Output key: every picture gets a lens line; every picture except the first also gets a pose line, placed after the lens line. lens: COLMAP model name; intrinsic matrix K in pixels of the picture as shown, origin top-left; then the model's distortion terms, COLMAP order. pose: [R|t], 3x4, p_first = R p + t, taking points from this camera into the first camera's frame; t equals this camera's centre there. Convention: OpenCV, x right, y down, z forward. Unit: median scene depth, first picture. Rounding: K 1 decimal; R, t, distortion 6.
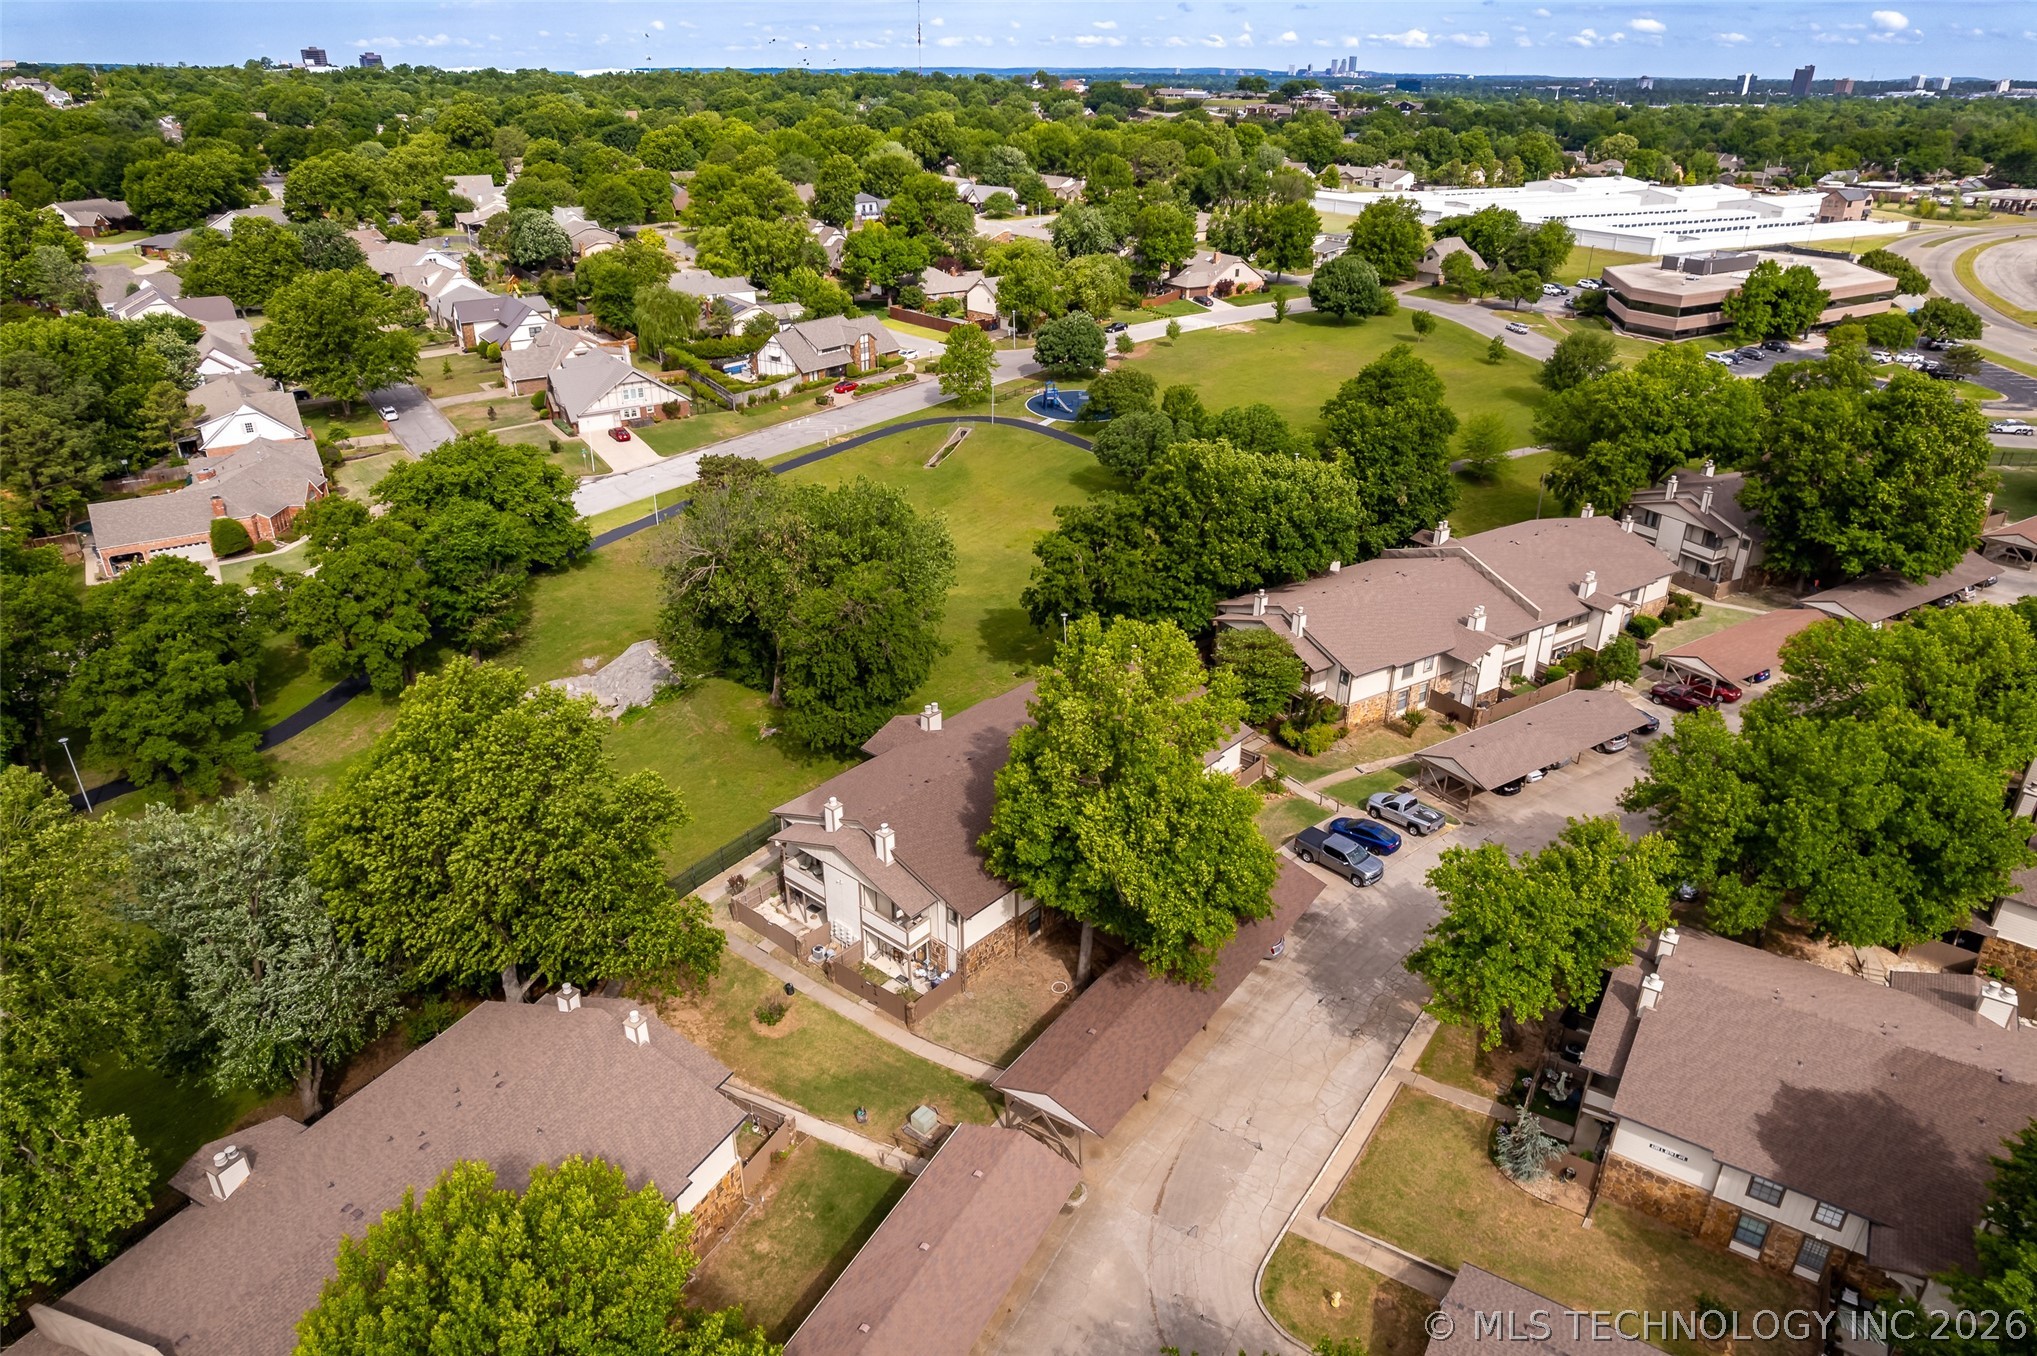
lens RADIAL K [[1304.6, 0, 1018.5], [0, 1304.6, 678.0], [0, 0, 1]] dist [-0.077240, 0.068583]
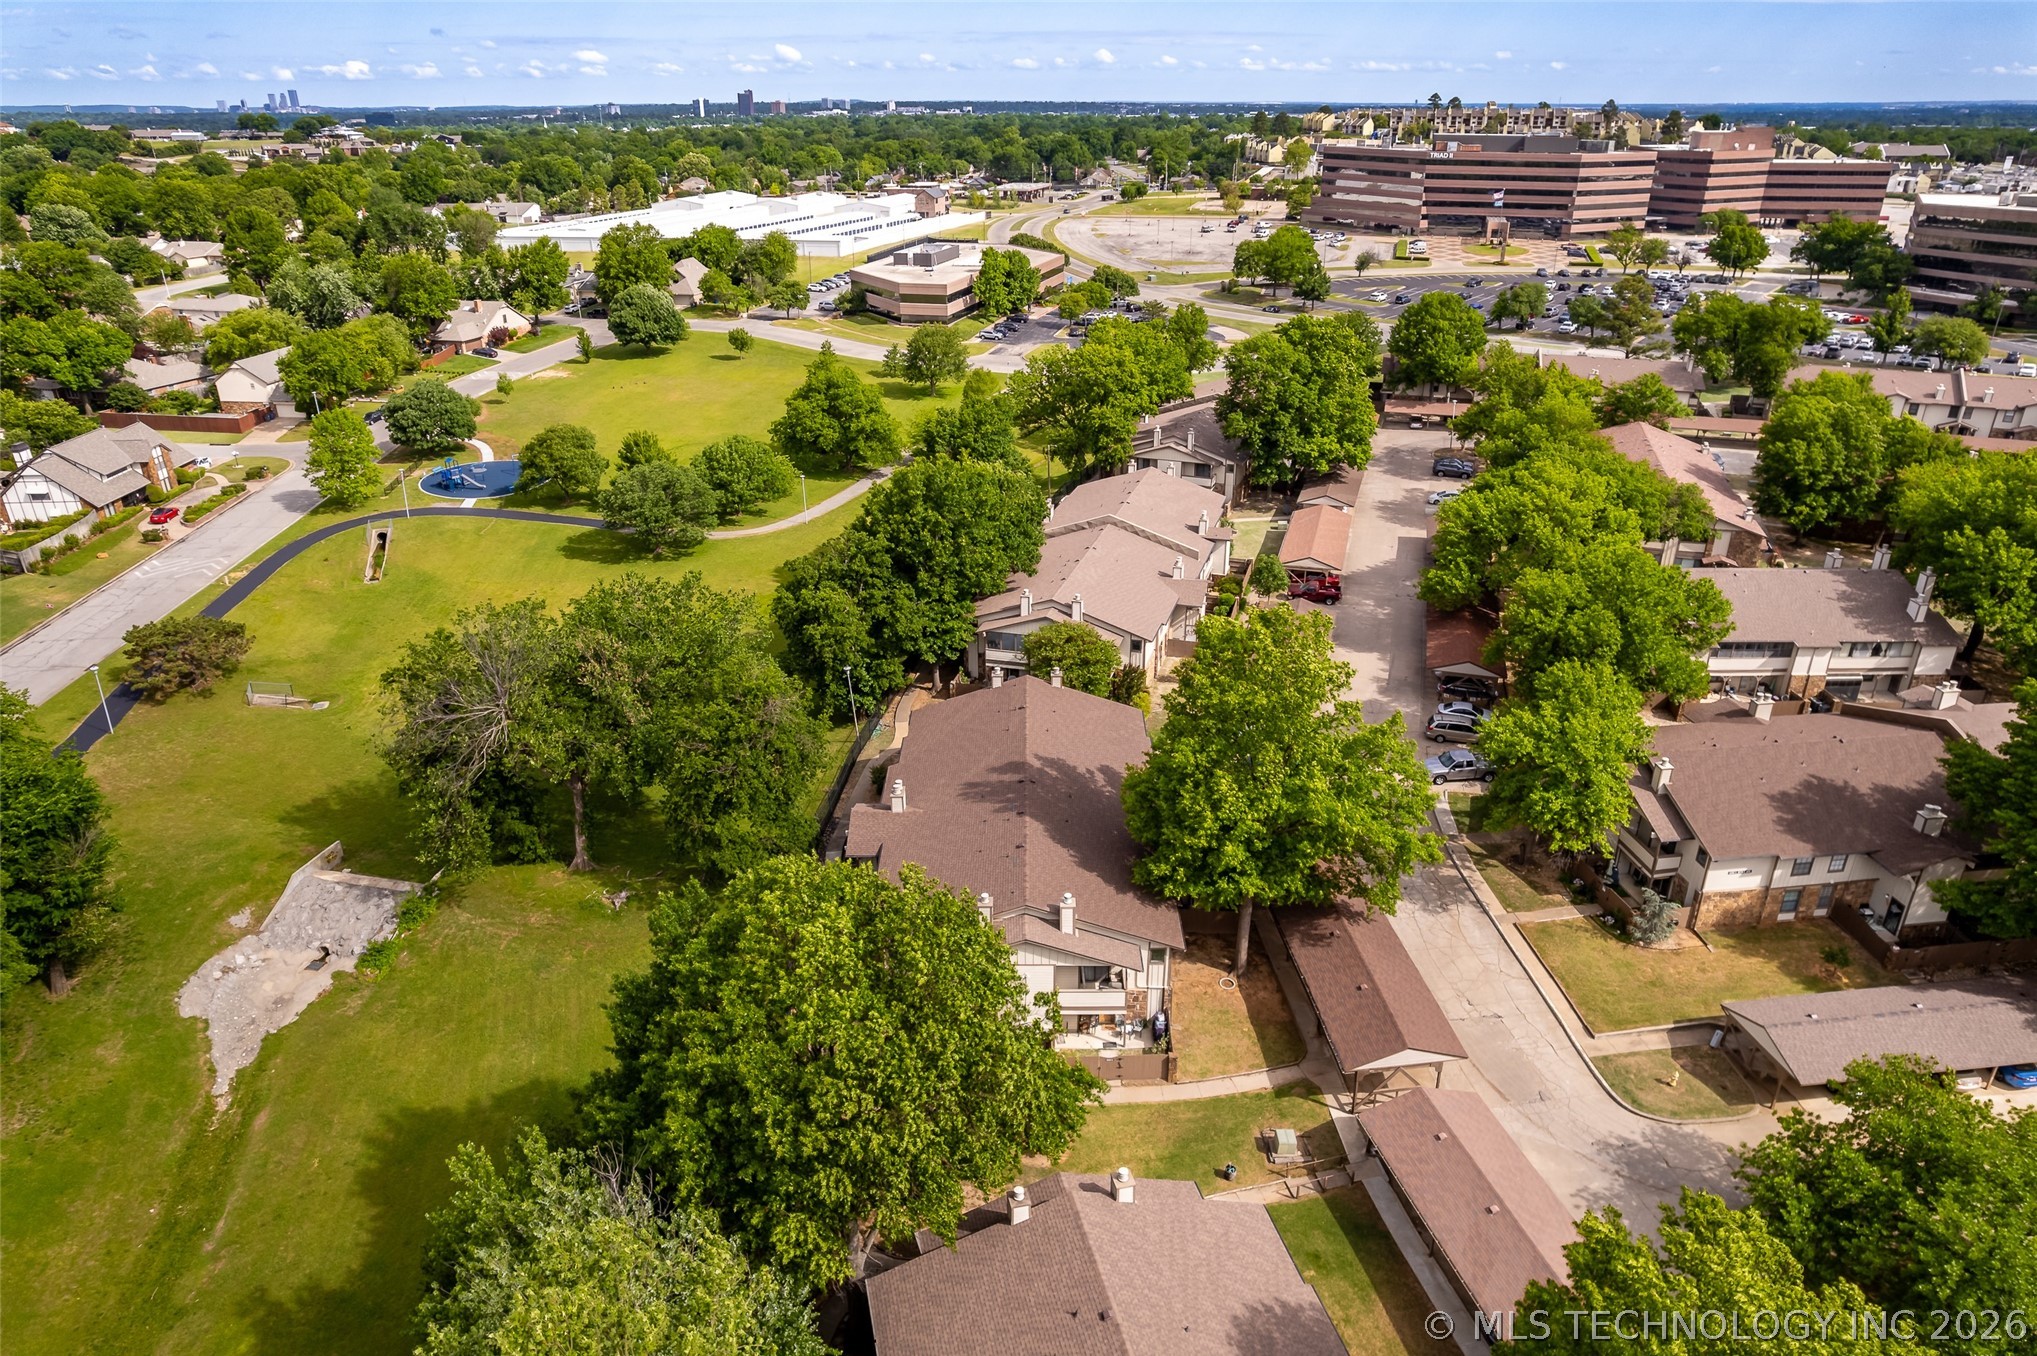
lens RADIAL K [[1304.6, 0, 1018.5], [0, 1304.6, 678.0], [0, 0, 1]] dist [-0.077240, 0.068583]
pose [[0.759832, -0.276024, 0.588613, -0.184275], [0.287407, 0.954732, 0.076702, -0.033865], [-0.583140, 0.110891, 0.804768, 0.074229]]
